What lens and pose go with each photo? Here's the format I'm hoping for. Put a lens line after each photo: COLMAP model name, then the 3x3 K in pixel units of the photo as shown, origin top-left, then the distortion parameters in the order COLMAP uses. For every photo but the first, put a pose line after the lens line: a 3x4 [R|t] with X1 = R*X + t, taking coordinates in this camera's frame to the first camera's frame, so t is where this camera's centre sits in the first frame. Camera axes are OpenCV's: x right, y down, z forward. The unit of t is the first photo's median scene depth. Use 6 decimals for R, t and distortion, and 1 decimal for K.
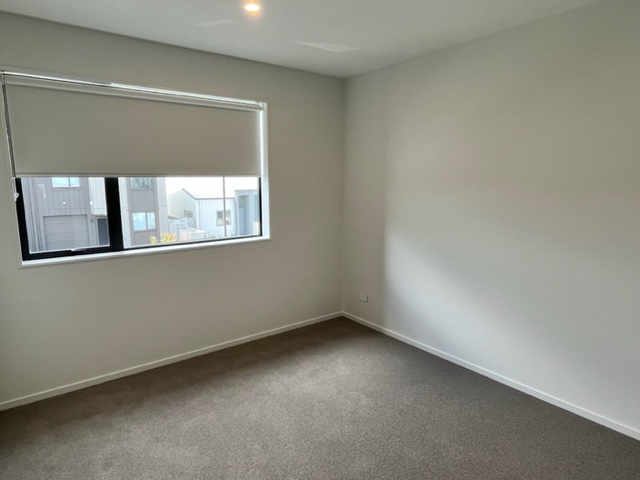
lens RADIAL K [[390.1, 0, 320.6], [0, 390.1, 236.0], [0, 0, 1]] dist [0.008119, 0.001326]
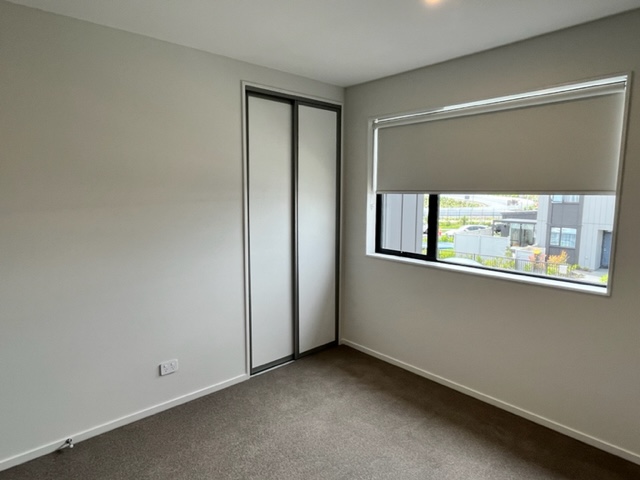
lens RADIAL K [[390.1, 0, 320.5], [0, 390.1, 243.0], [0, 0, 1]] dist [0.008119, 0.001326]
pose [[0.096044, 0.132067, -0.986577, 0.565086], [-0.156017, 0.980905, 0.116120, -0.097182], [0.983074, 0.142770, 0.114815, 0.612011]]
